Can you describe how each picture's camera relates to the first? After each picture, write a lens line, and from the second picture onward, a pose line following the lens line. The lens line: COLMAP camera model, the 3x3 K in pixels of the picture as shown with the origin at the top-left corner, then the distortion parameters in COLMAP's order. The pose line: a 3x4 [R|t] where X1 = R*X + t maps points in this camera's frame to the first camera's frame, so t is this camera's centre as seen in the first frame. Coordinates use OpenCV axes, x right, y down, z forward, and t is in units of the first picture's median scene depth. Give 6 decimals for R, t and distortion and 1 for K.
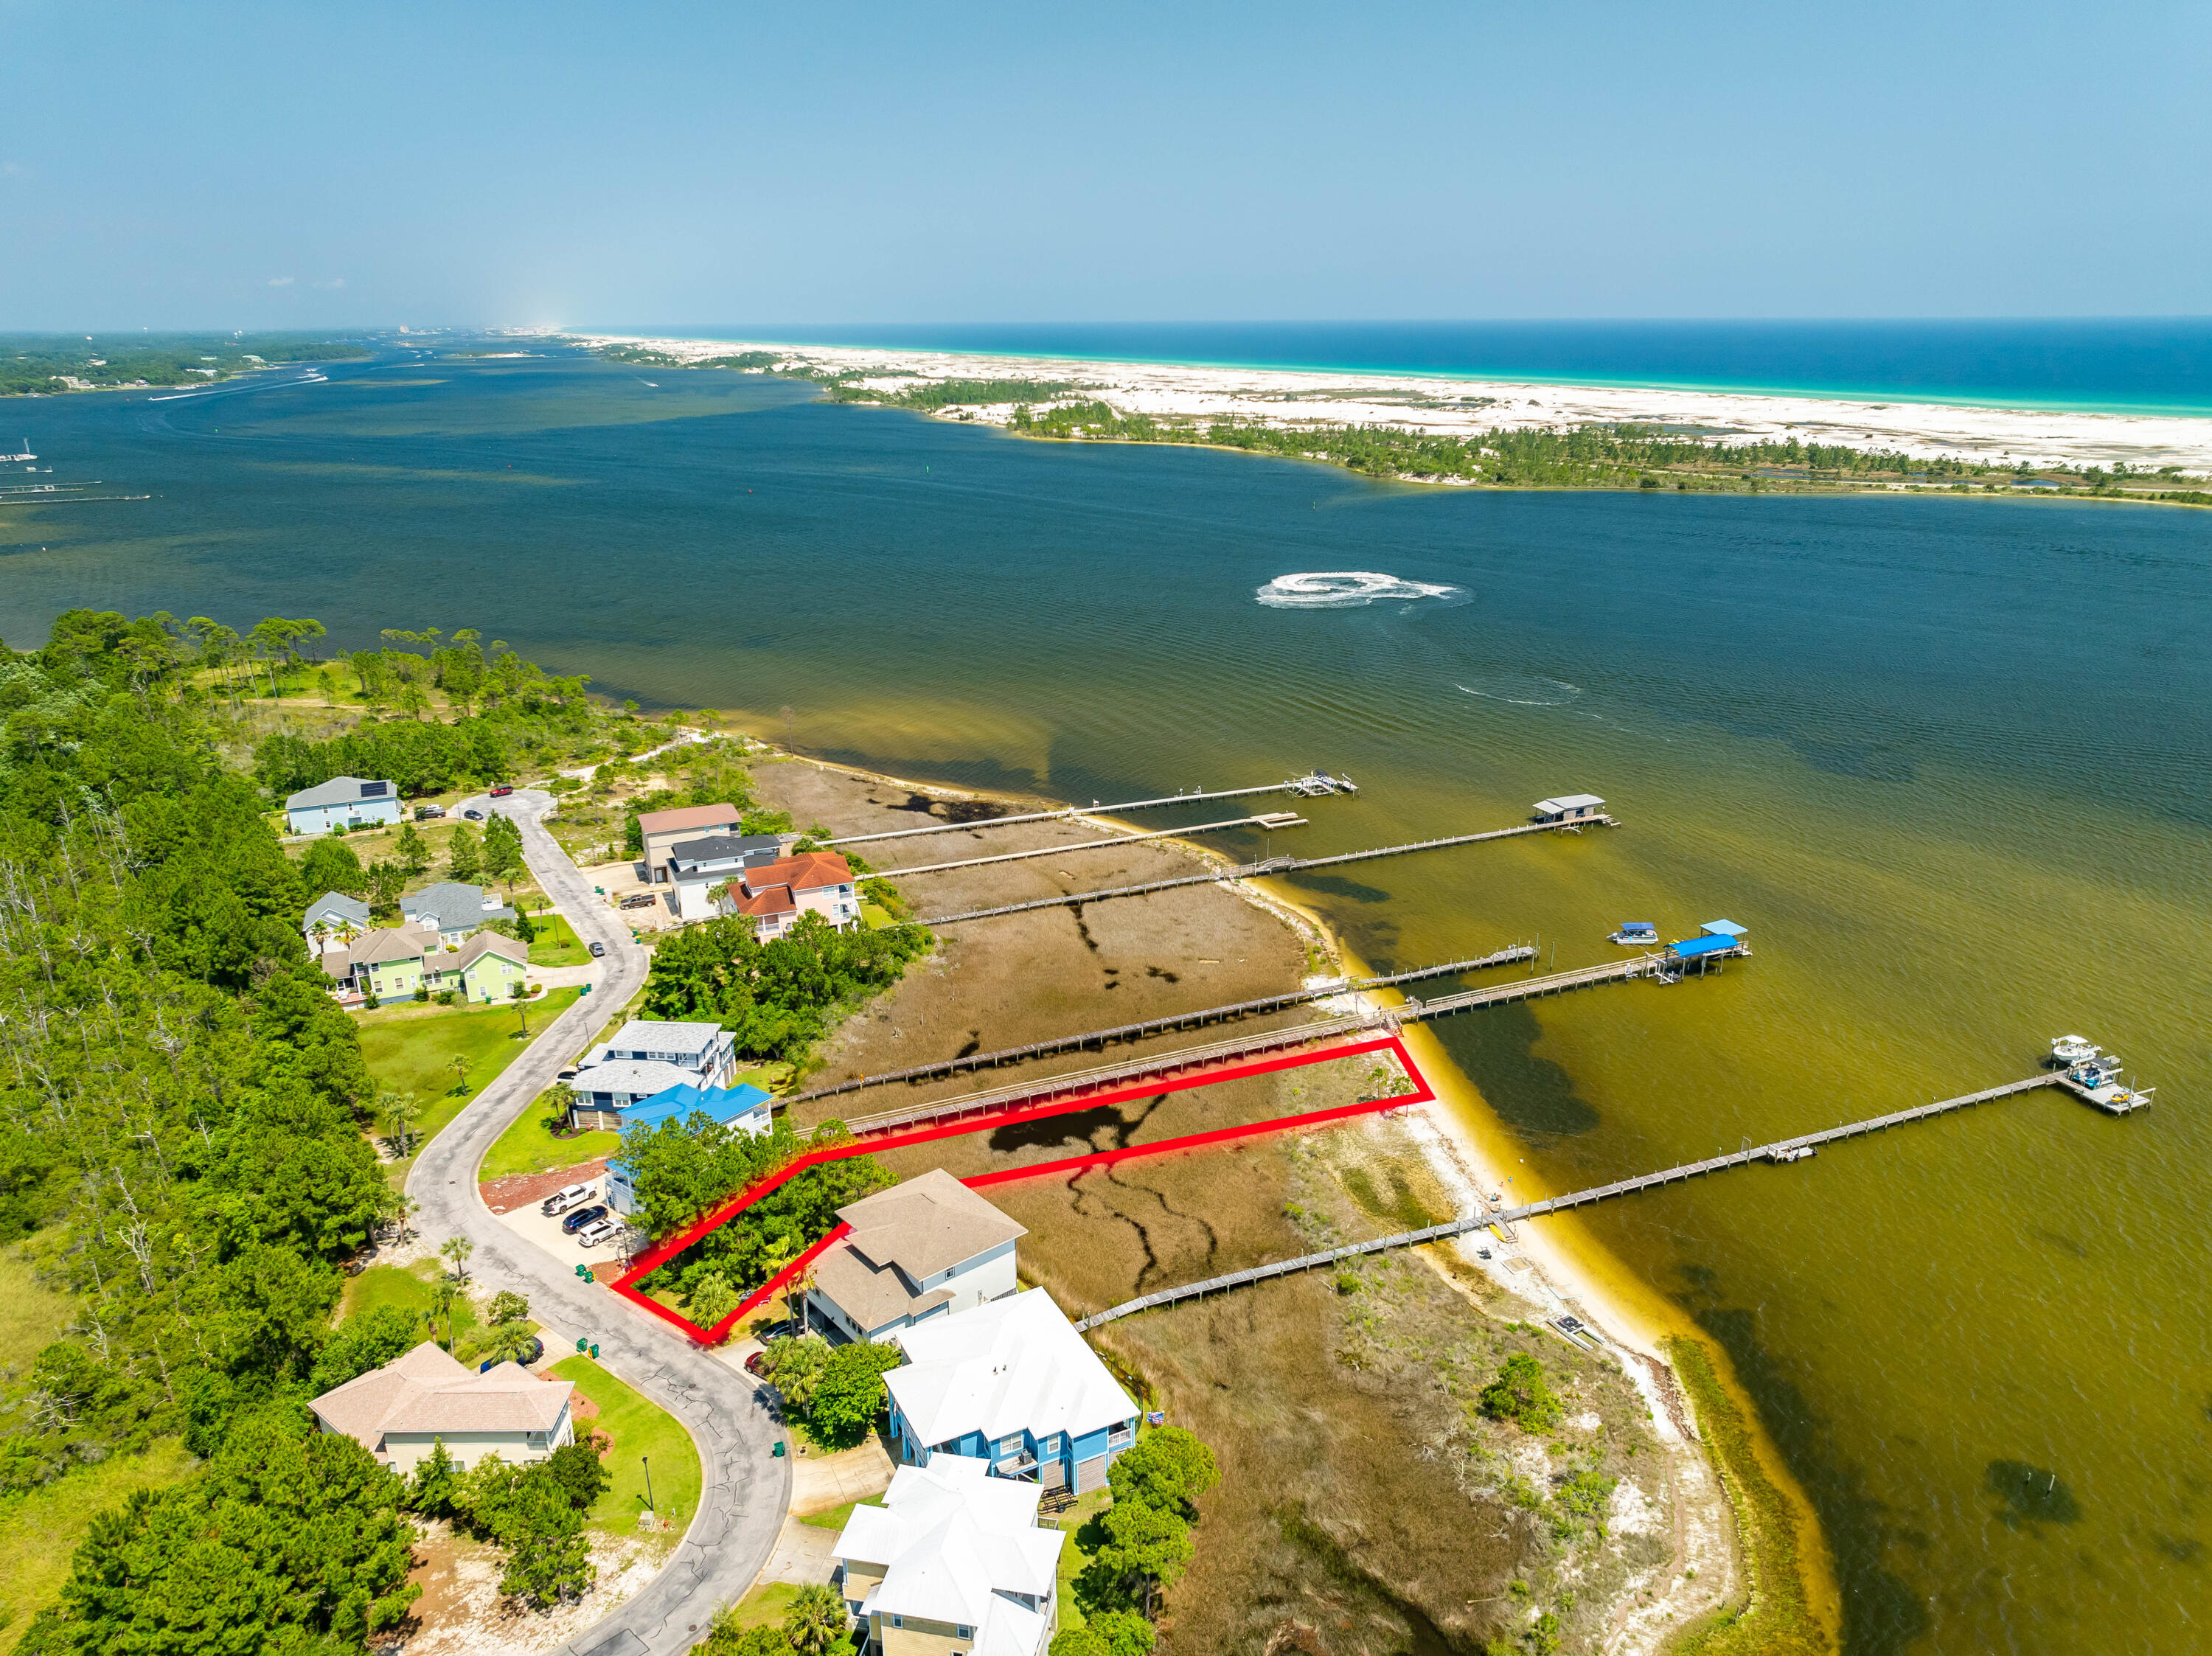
lens RADIAL K [[1550.5, 0, 1107.2], [0, 1550.5, 828.4], [0, 0, 1]] dist [0.003827, -0.005647]
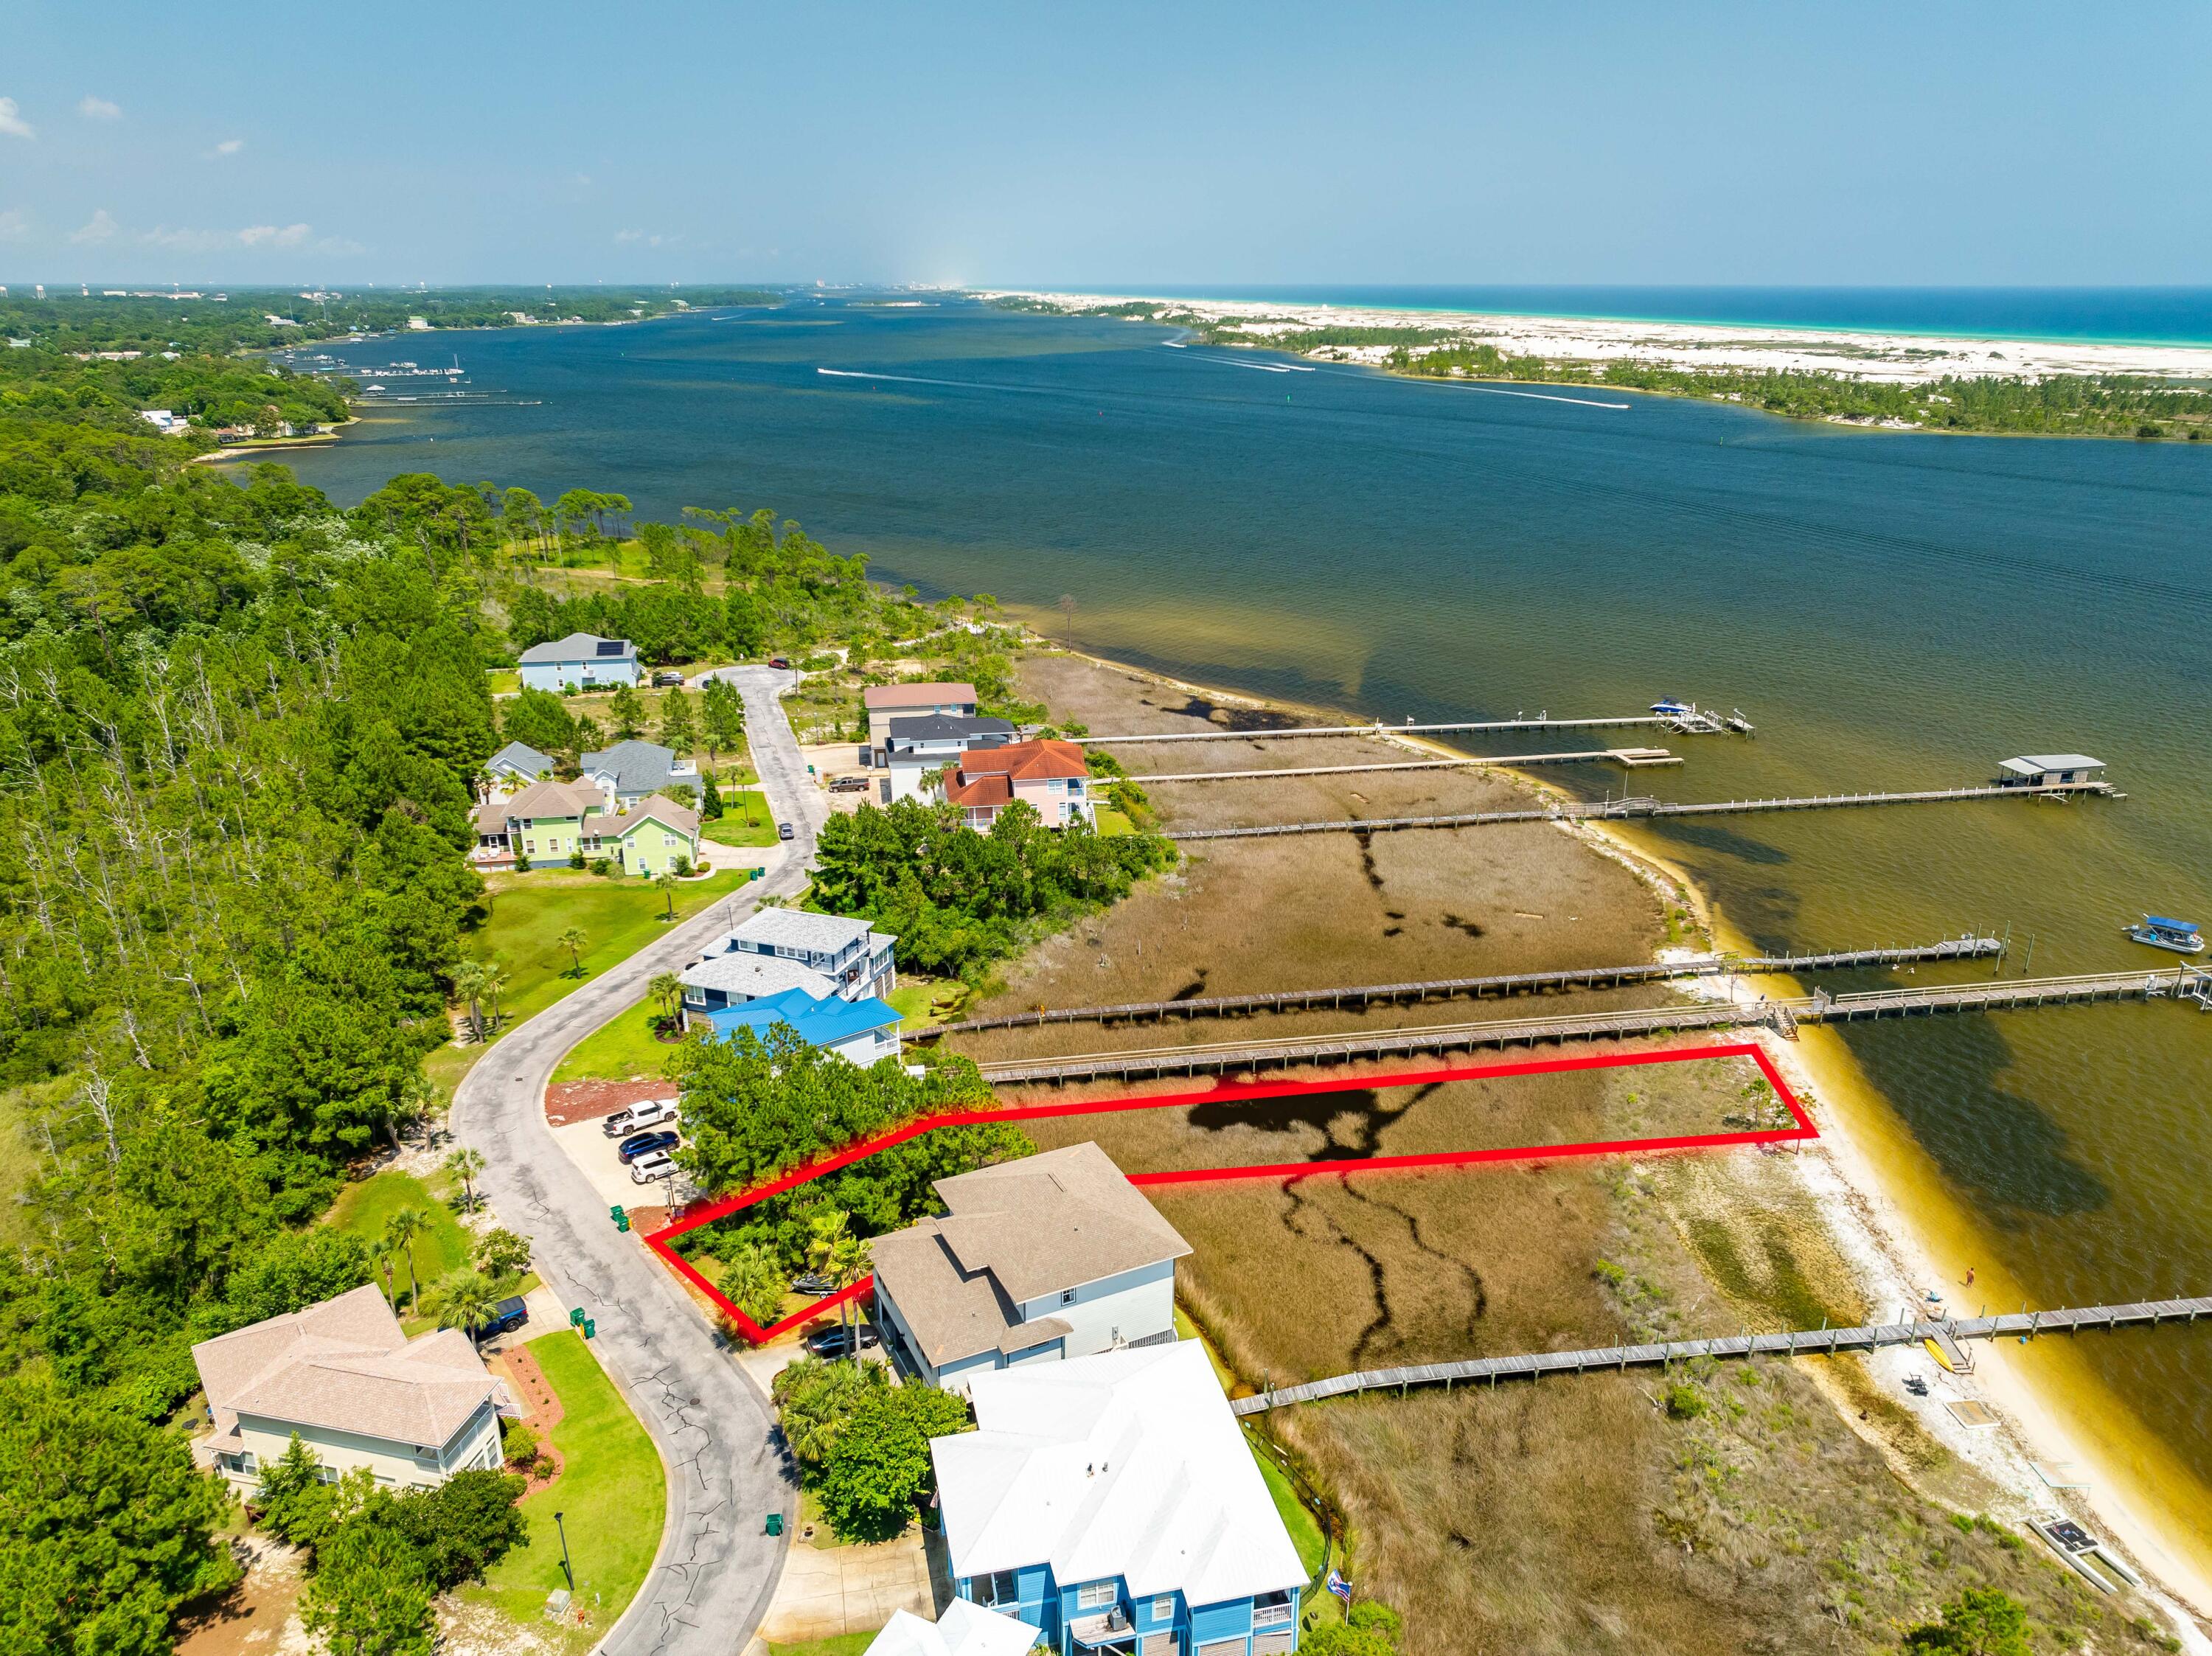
lens RADIAL K [[1550.5, 0, 1105.7], [0, 1550.5, 828.0], [0, 0, 1]] dist [0.003827, -0.005647]
pose [[0.971285, 0.084736, -0.222318, 0.030782], [-0.080448, 0.996357, 0.028291, 0.039699], [0.223905, -0.009594, 0.974564, 0.221539]]
